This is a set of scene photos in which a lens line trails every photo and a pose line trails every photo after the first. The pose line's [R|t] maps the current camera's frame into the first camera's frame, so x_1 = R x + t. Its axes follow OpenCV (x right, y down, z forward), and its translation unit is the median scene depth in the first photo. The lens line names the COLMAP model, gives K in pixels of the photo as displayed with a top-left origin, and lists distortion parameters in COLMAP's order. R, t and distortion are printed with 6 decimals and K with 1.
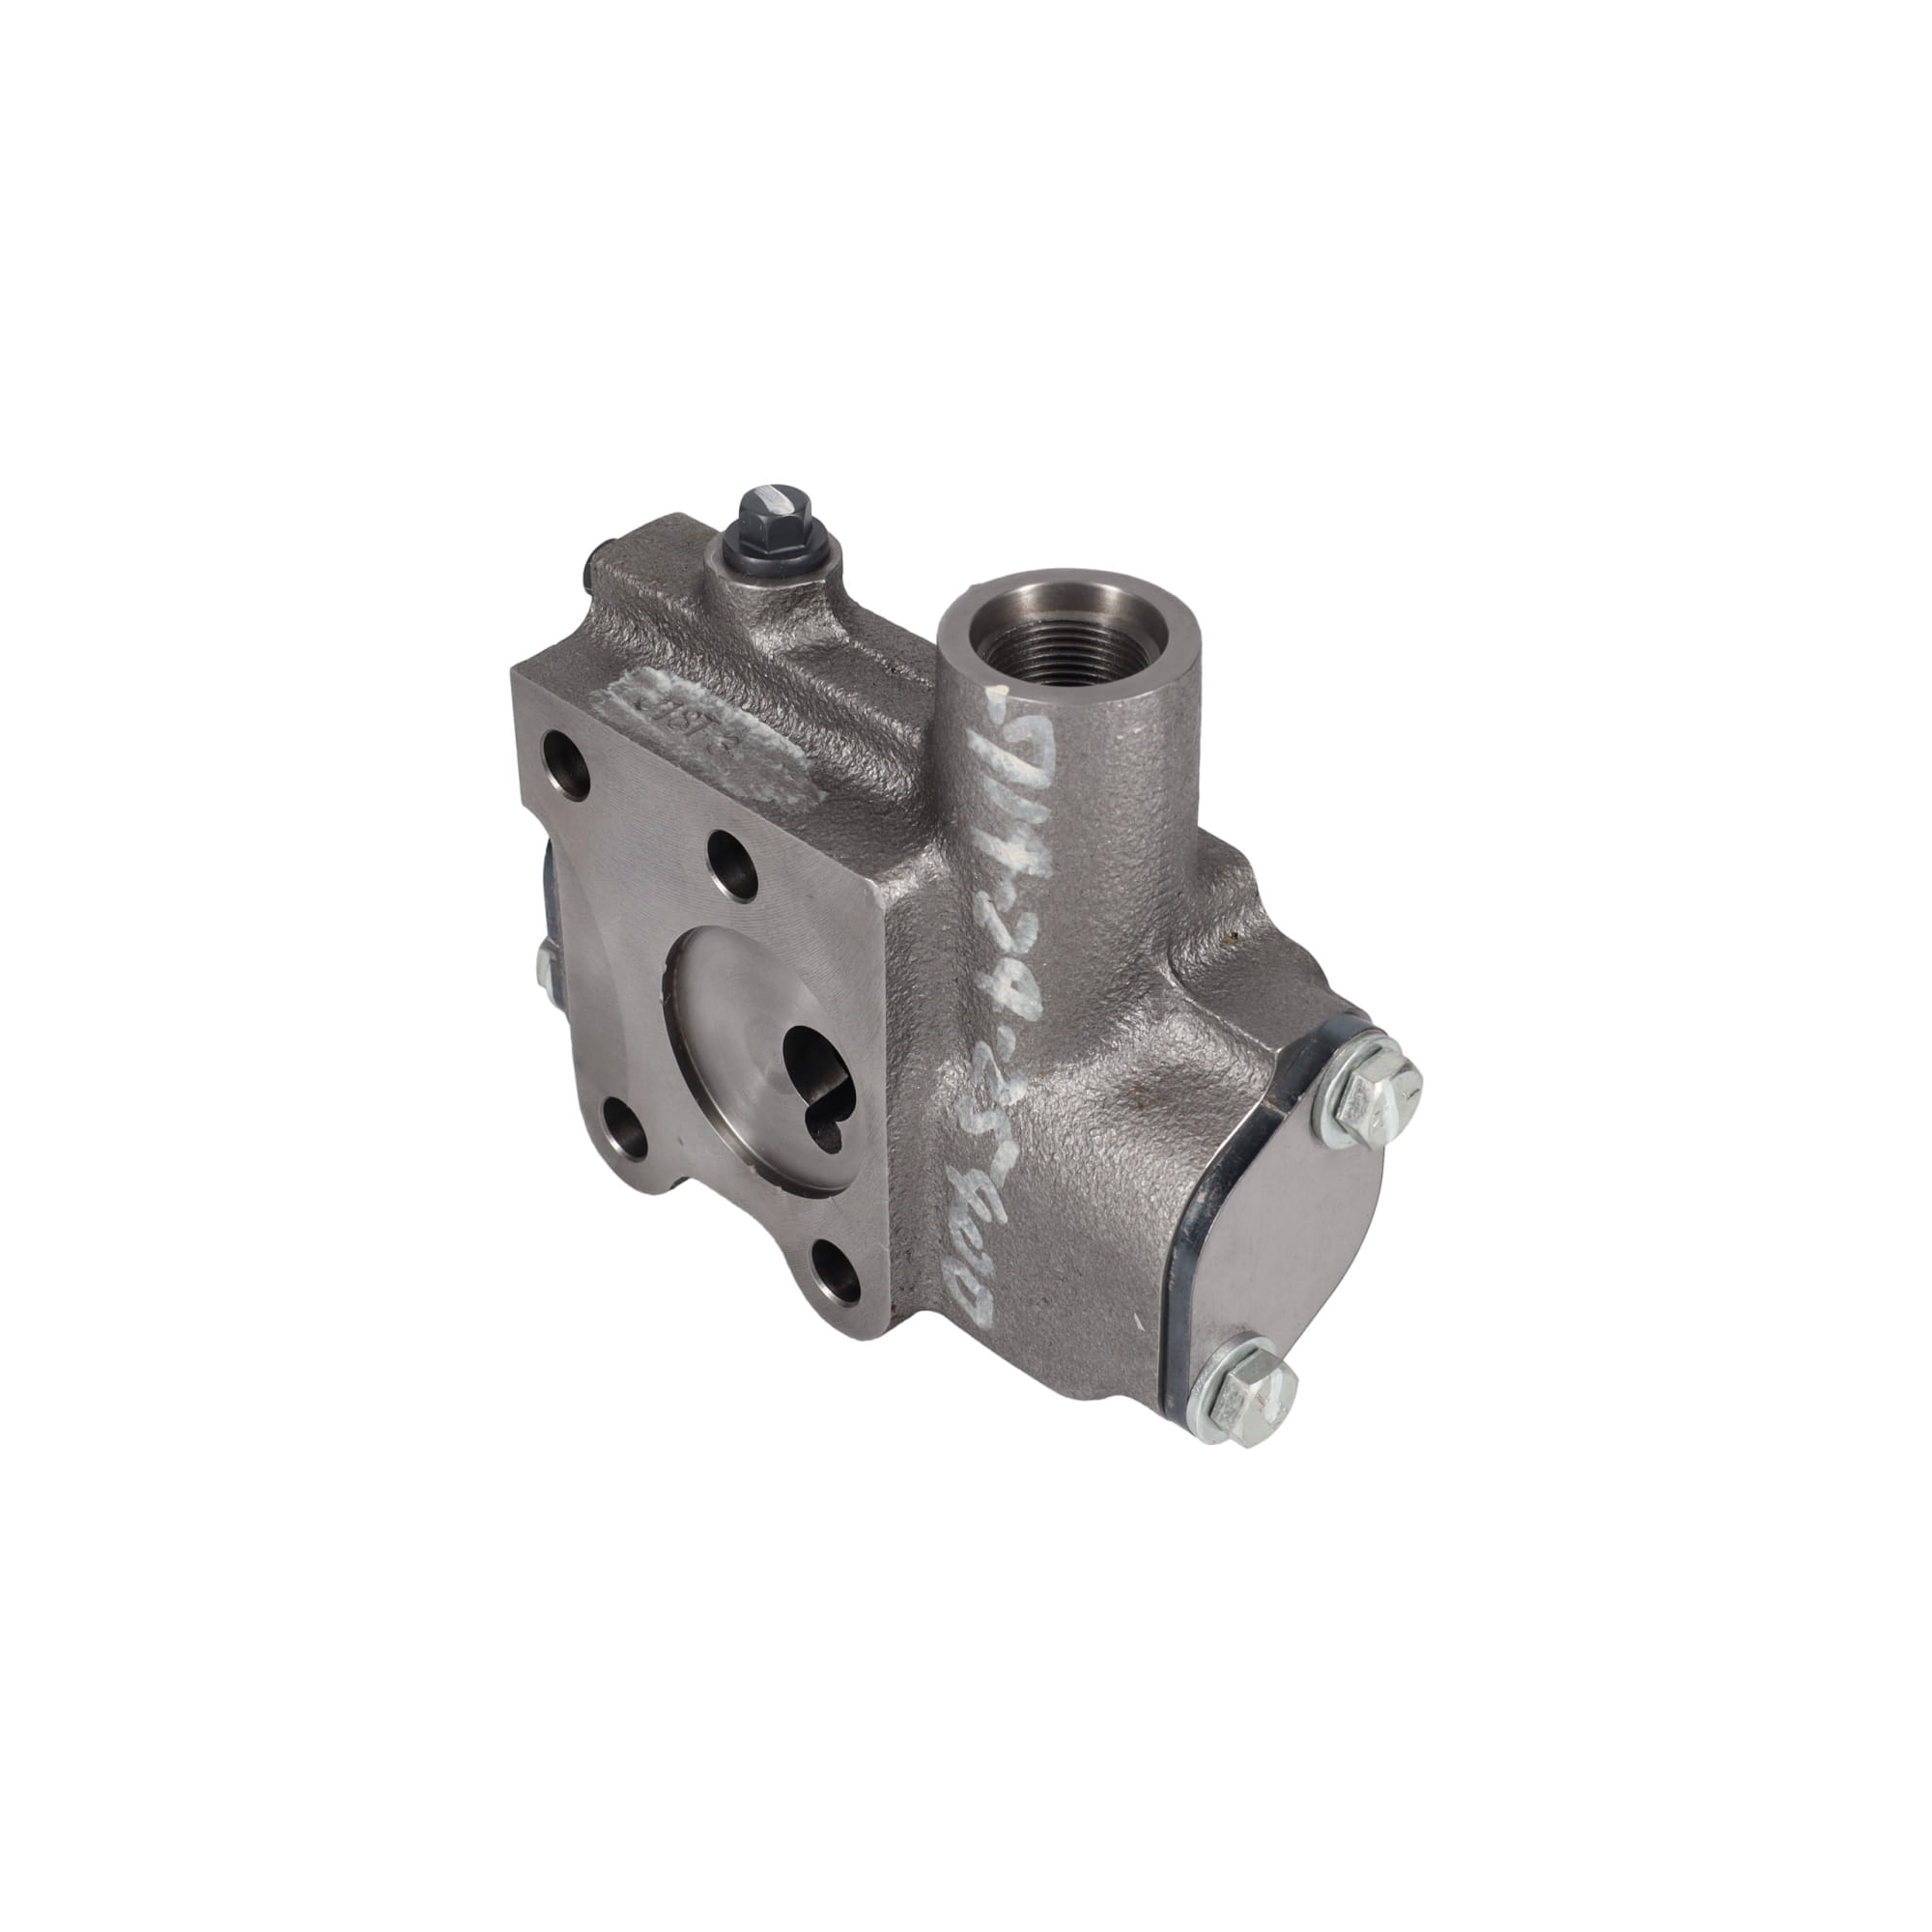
lens RADIAL K [[3676.0, 0, 966.0], [0, 3676.0, 966.0], [0, 0, 1]] dist [0.030132, 0.012292]
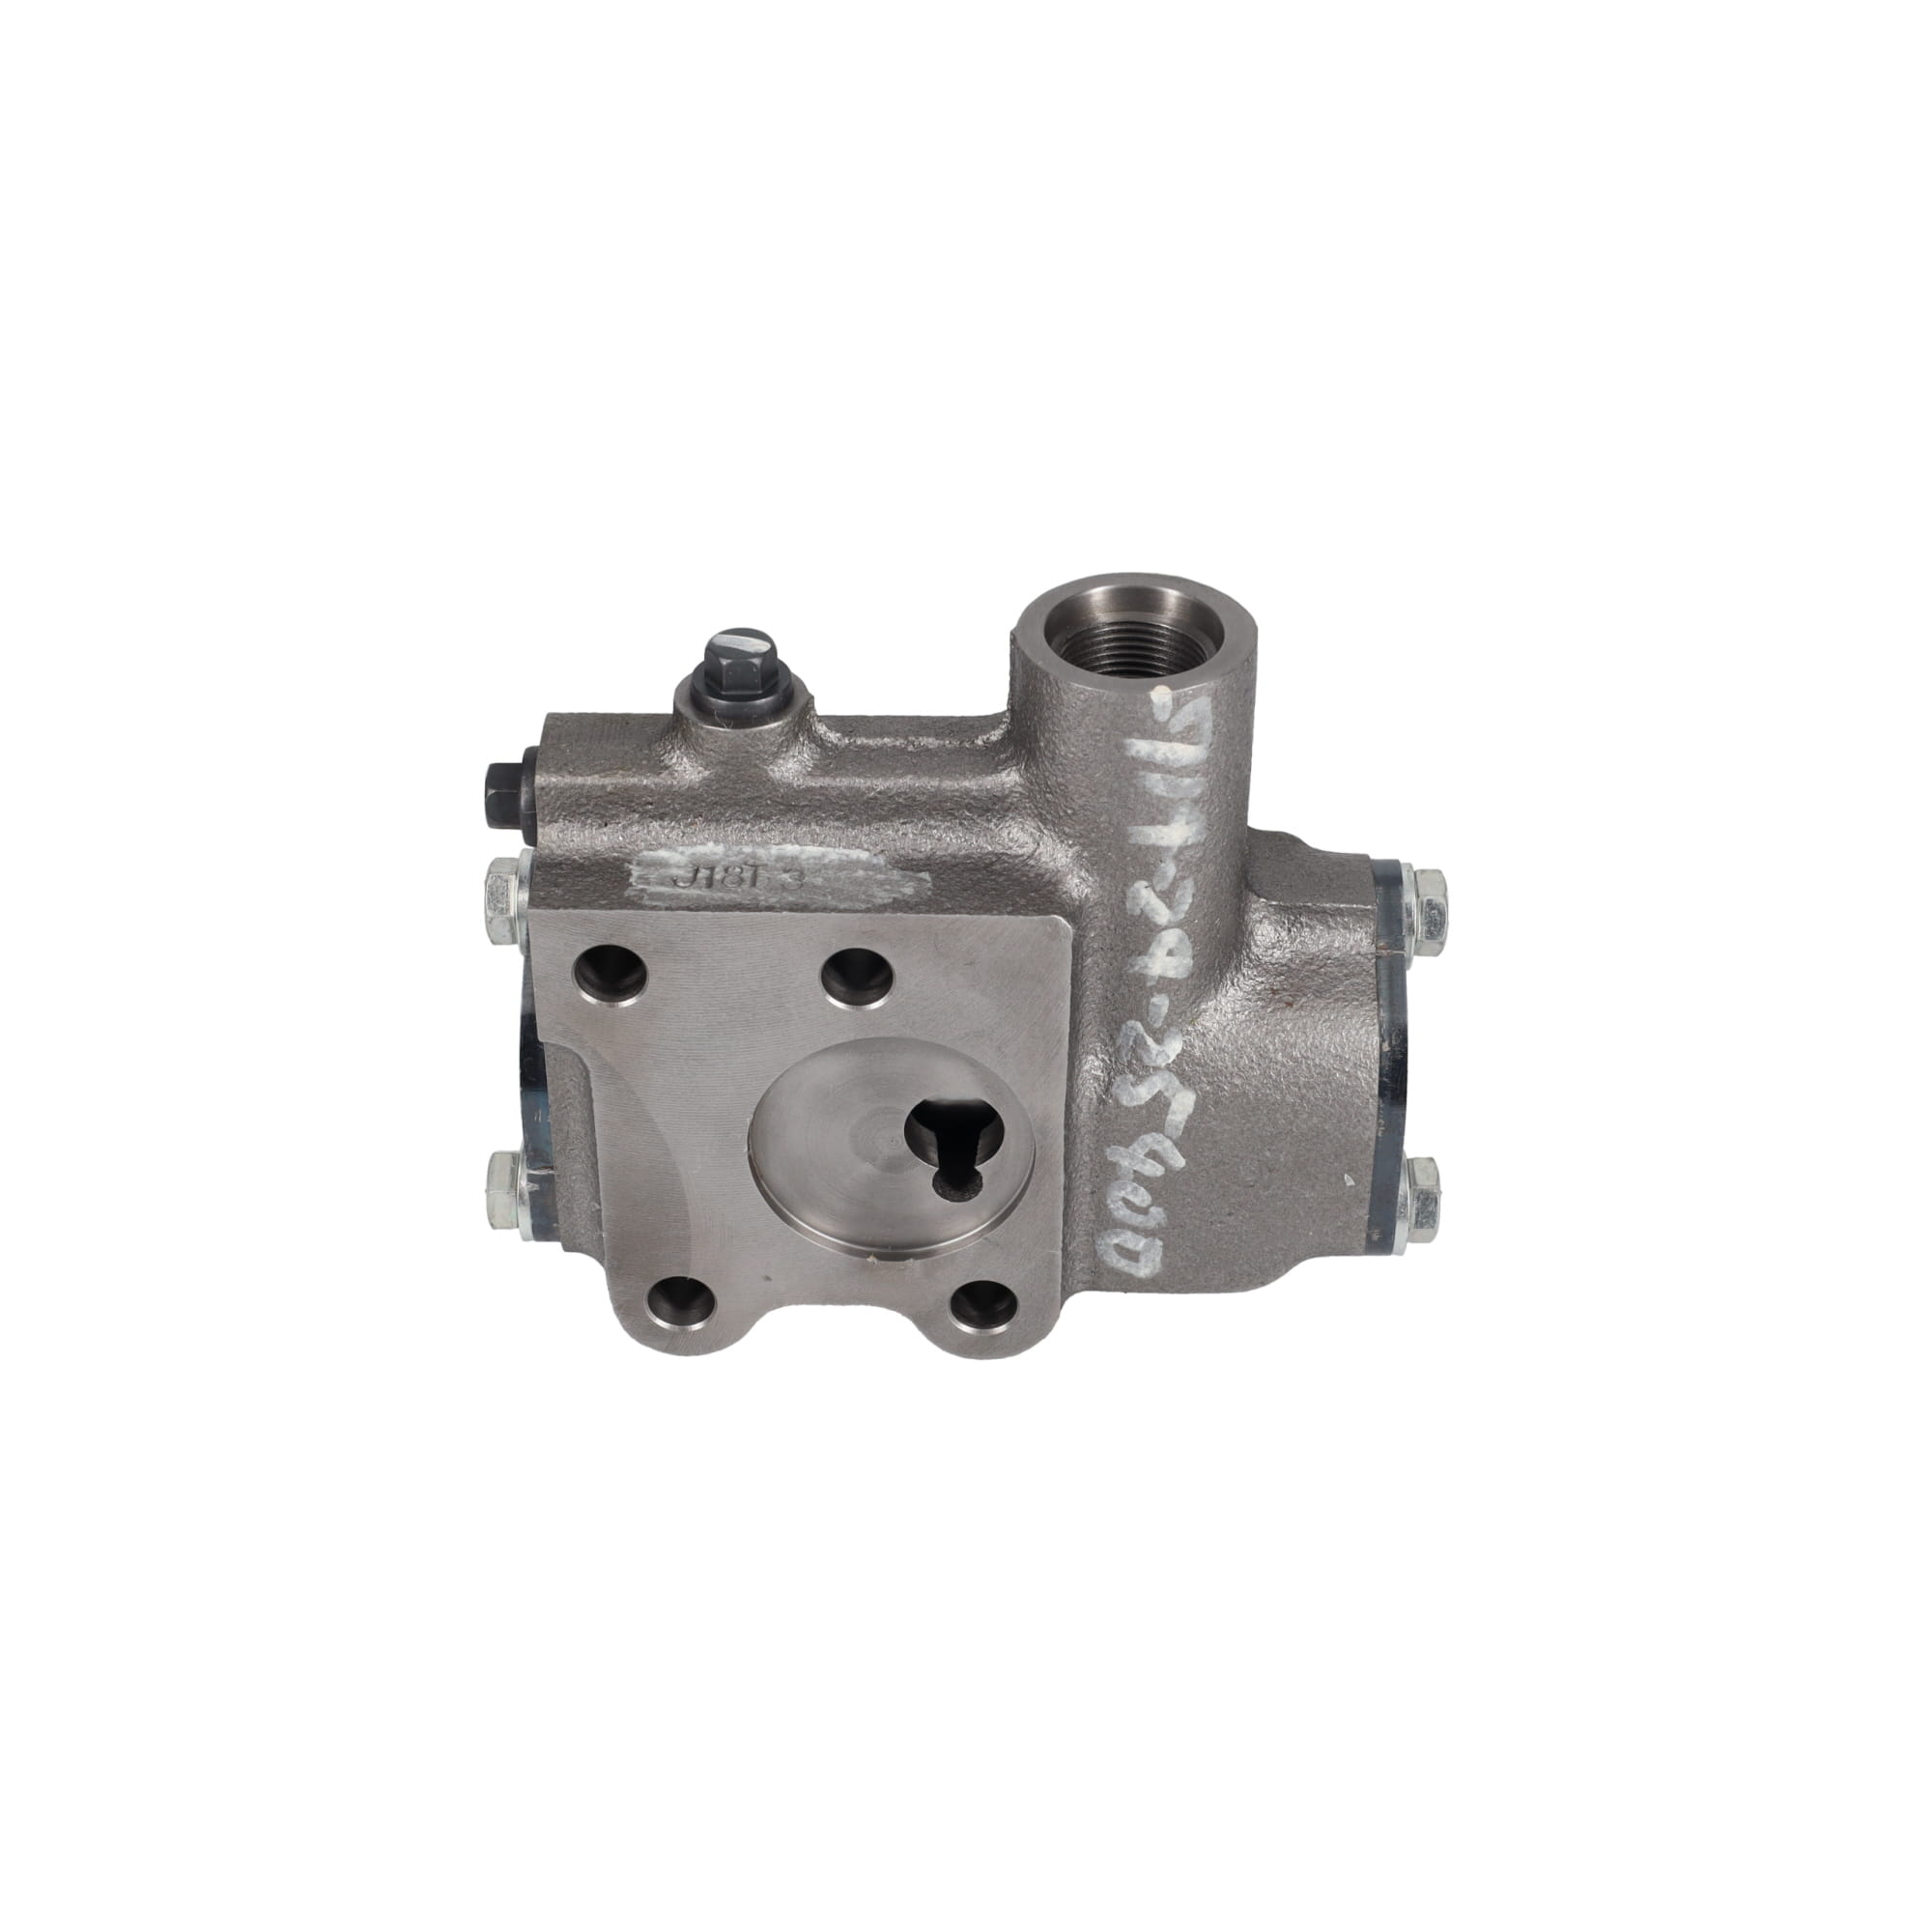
lens RADIAL K [[3430.8, 0, 966.0], [0, 3430.8, 966.0], [0, 0, 1]] dist [0.005958, -0.000005]
pose [[0.713691, -0.405934, 0.570844, -0.618275], [0.410452, 0.902742, 0.128787, -0.148472], [-0.567604, 0.142390, 0.810895, 0.199150]]
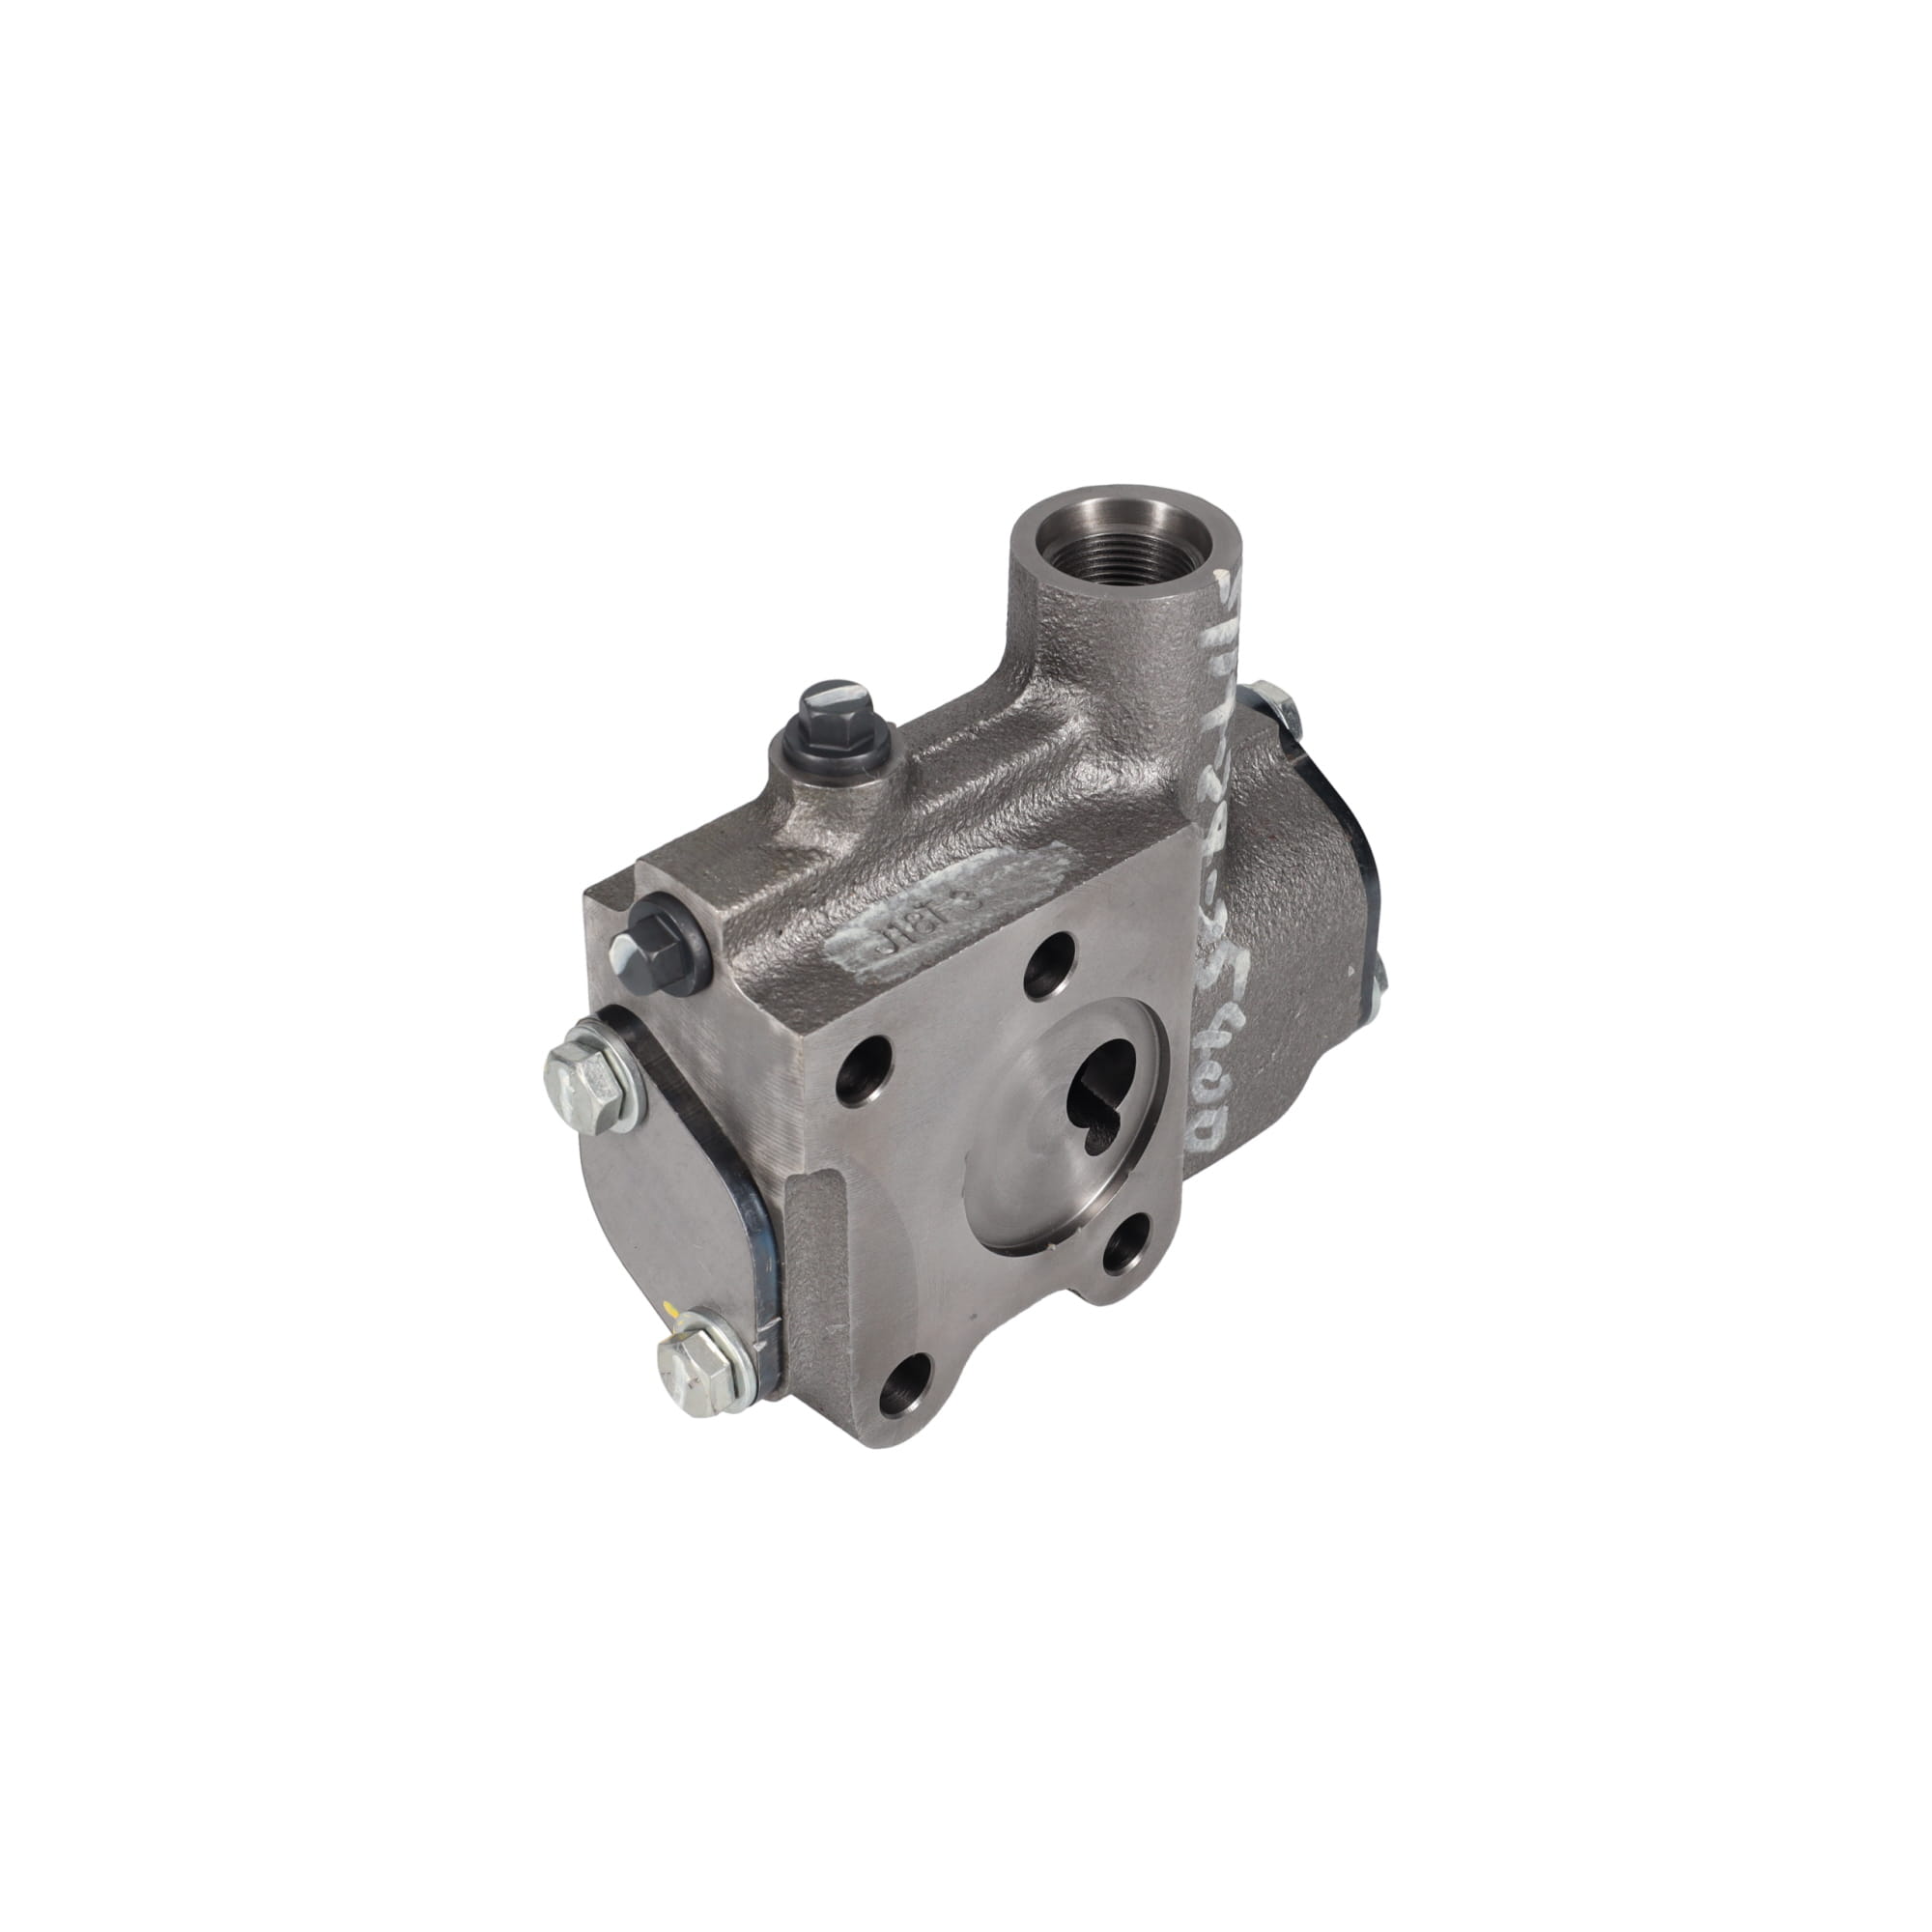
lens RADIAL K [[3430.8, 0, 966.0], [0, 3430.8, 966.0], [0, 0, 1]] dist [0.005958, -0.000005]
pose [[0.018523, -0.585708, 0.810311, -0.871641], [0.588866, 0.661362, 0.464583, -0.504388], [-0.808018, 0.468559, 0.357154, 0.701785]]
